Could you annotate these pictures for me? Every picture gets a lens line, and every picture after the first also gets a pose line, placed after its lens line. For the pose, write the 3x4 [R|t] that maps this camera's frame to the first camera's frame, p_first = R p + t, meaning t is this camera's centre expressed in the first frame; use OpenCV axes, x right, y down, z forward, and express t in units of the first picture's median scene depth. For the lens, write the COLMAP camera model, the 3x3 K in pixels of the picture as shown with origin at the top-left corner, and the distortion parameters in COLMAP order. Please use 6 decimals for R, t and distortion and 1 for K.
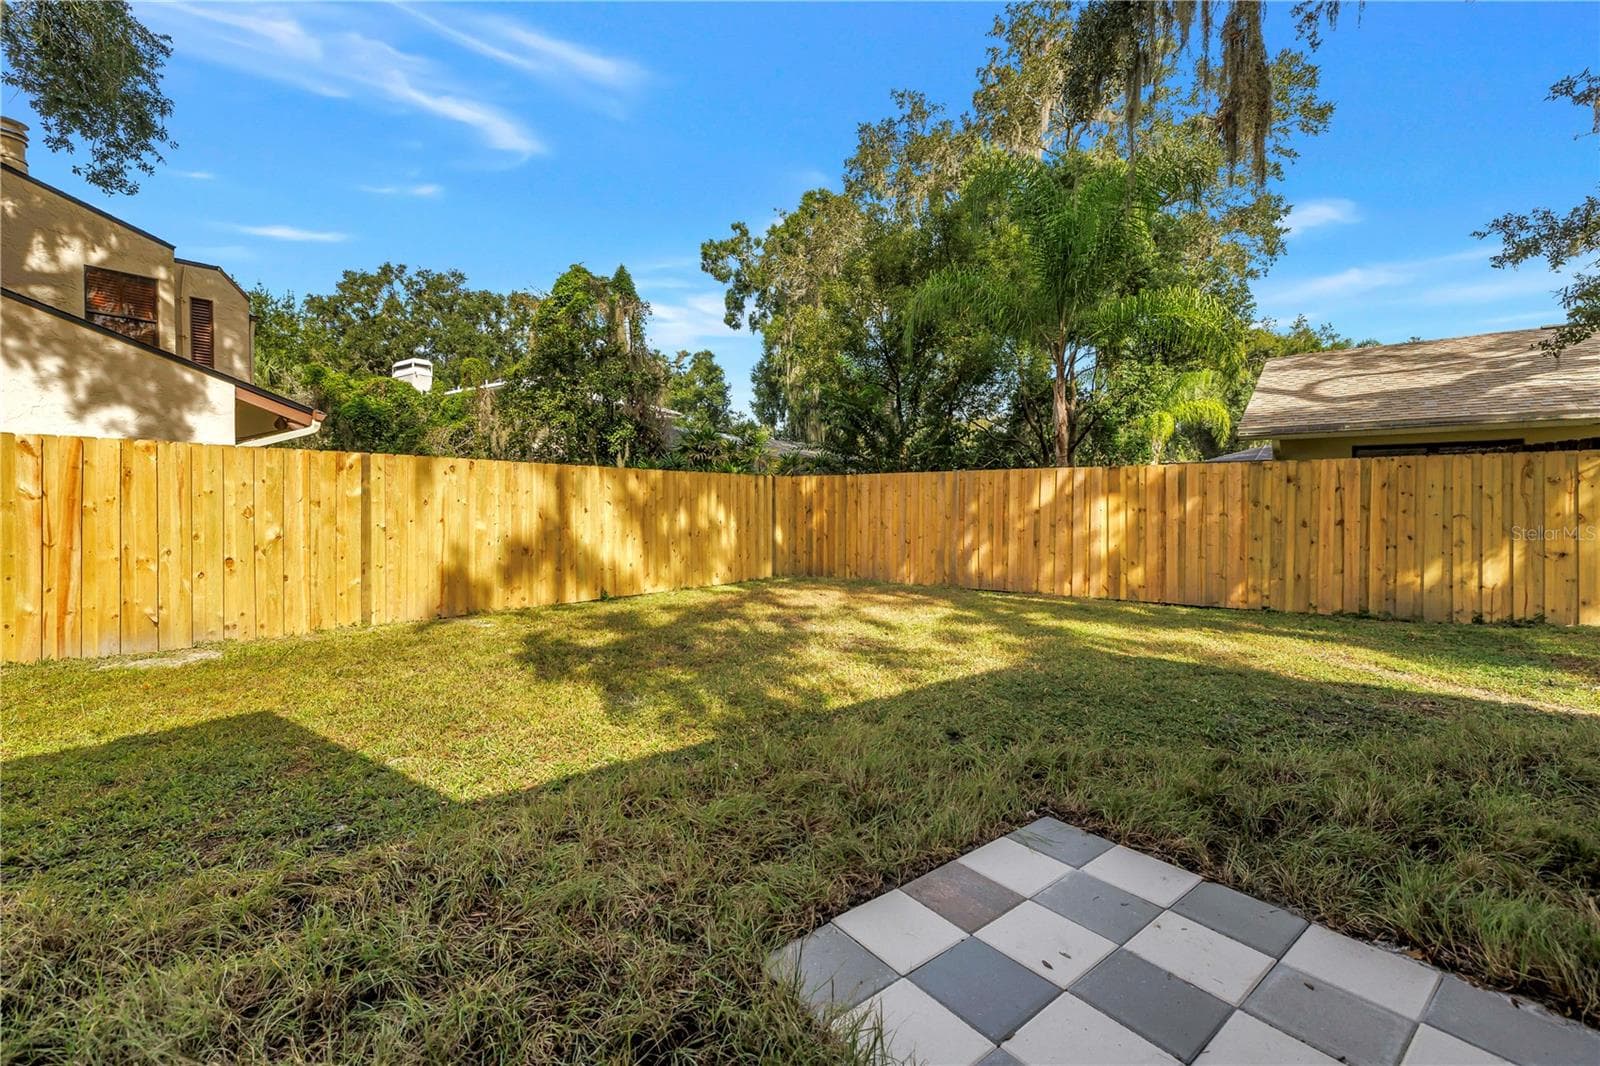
lens RADIAL K [[698.9, 0, 793.4], [0, 698.9, 508.7], [0, 0, 1]] dist [0.000821, -0.000139]
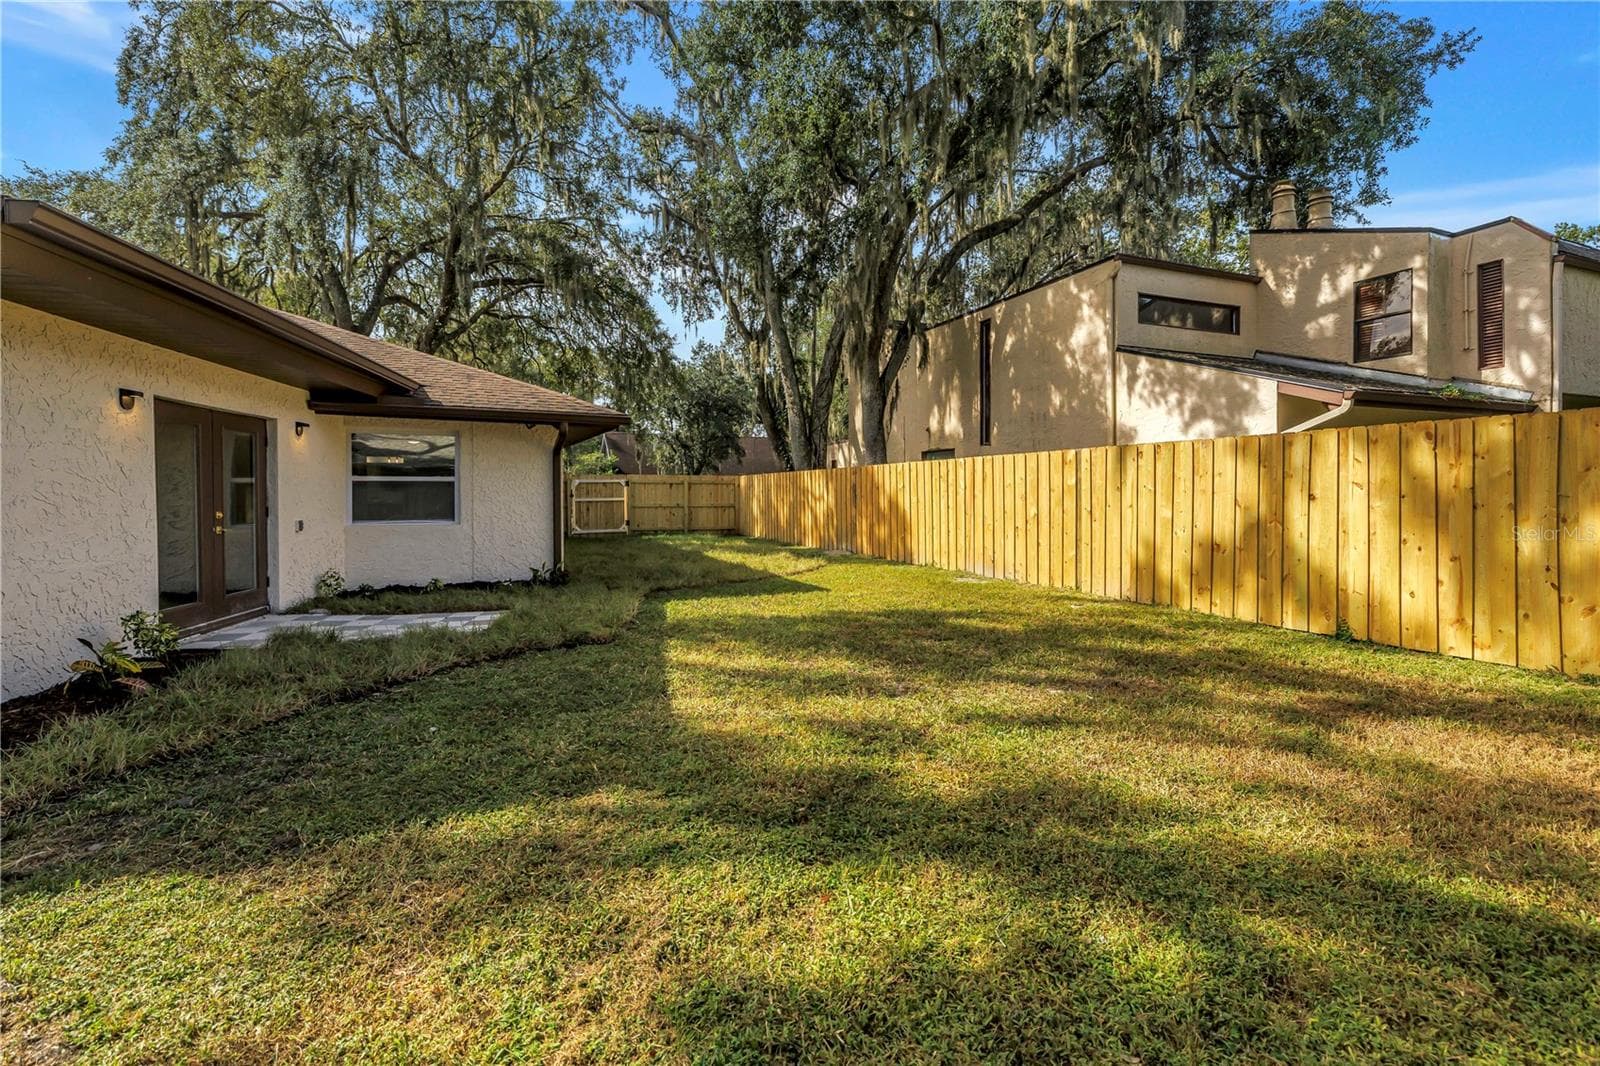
lens RADIAL K [[698.9, 0, 793.4], [0, 698.9, 508.7], [0, 0, 1]] dist [0.000821, -0.000139]
pose [[-0.460529, 0.012507, -0.887556, 0.479522], [0.001358, 0.999909, 0.013386, -0.000446], [0.887644, 0.004960, -0.460504, 0.822820]]
